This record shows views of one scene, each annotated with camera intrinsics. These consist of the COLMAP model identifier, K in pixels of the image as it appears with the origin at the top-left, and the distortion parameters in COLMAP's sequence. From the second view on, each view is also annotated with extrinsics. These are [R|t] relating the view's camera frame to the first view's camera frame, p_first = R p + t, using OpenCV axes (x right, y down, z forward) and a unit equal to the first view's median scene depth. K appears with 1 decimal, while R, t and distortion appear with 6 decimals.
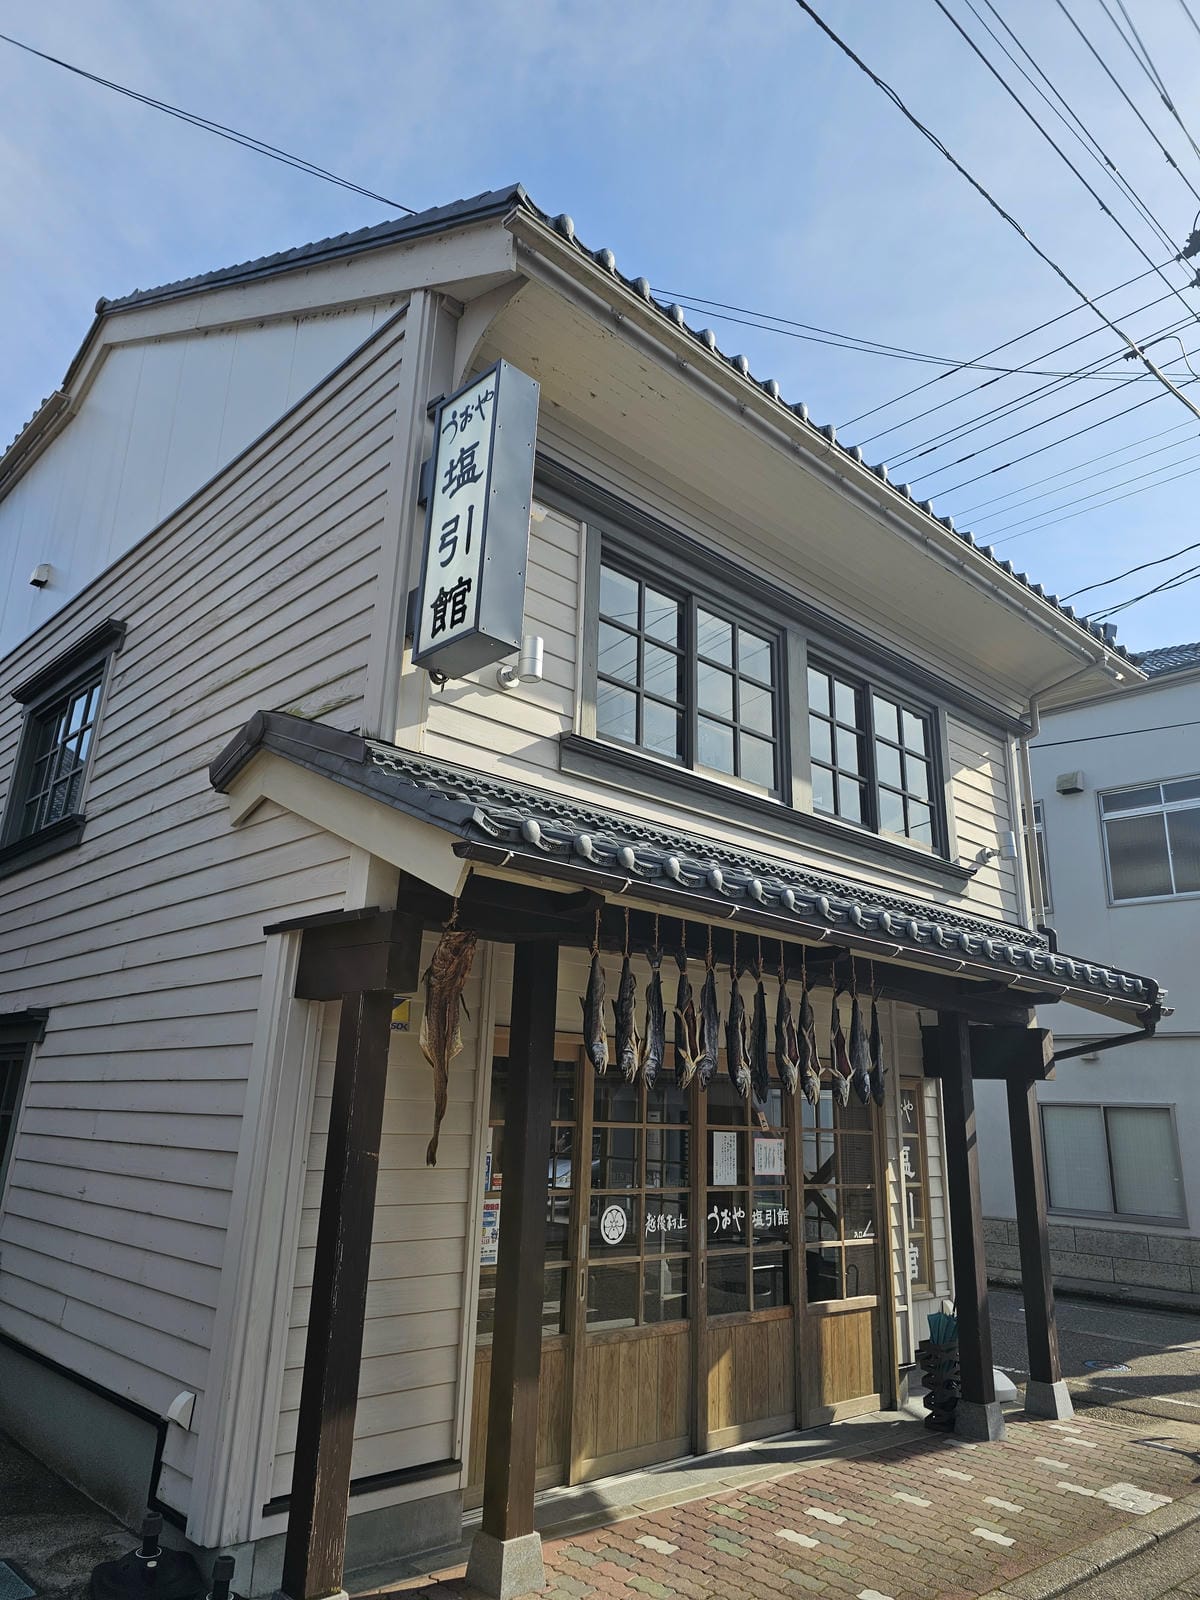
lens RADIAL K [[1071.9, 0, 598.3], [0, 1071.9, 748.0], [0, 0, 1]] dist [0.038730, -0.051195]
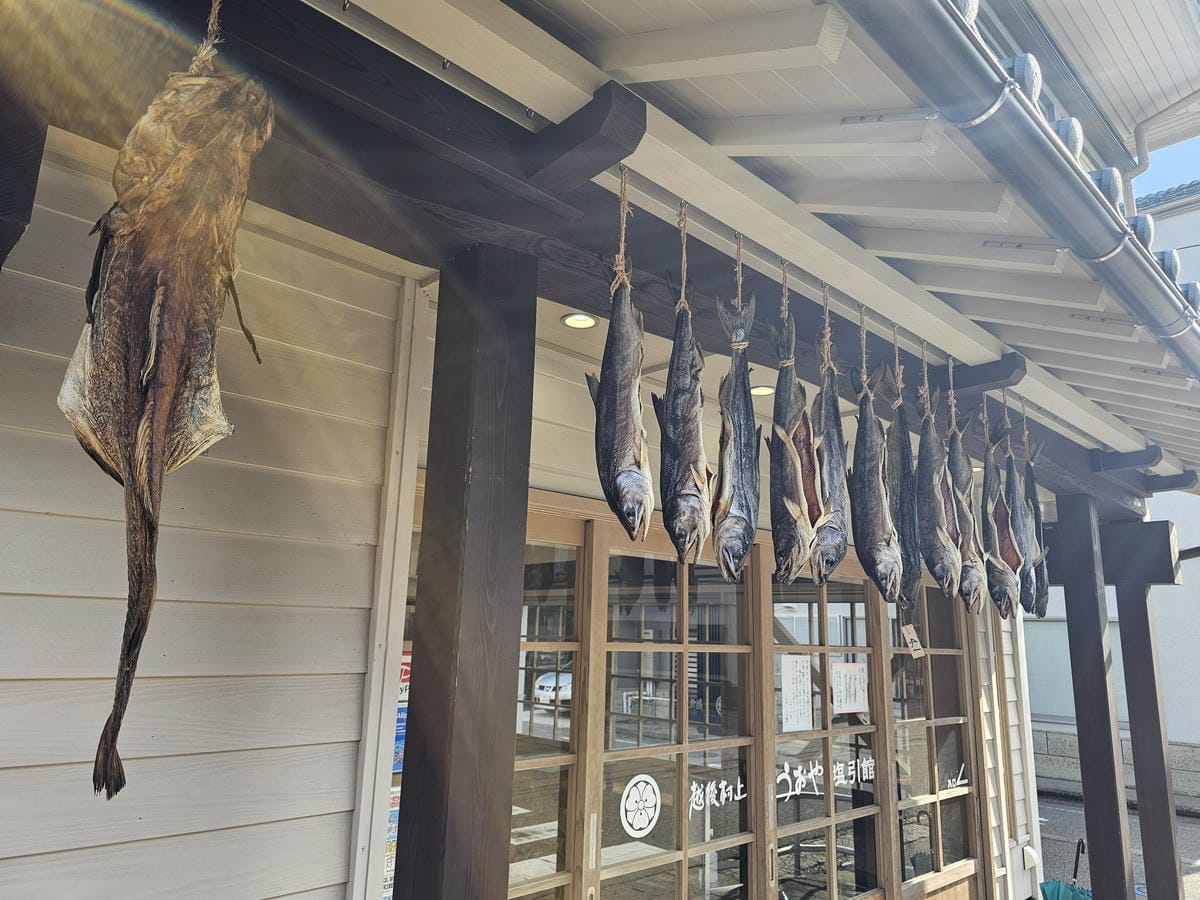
lens RADIAL K [[821.7, 0, 600.0], [0, 821.7, 450.0], [0, 0, 1]] dist [0.057064, -0.046240]
pose [[0.999910, -0.007265, 0.011288, -0.011812], [0.005986, 0.993972, 0.109471, 0.178699], [-0.012016, -0.109394, 0.993926, 0.521501]]
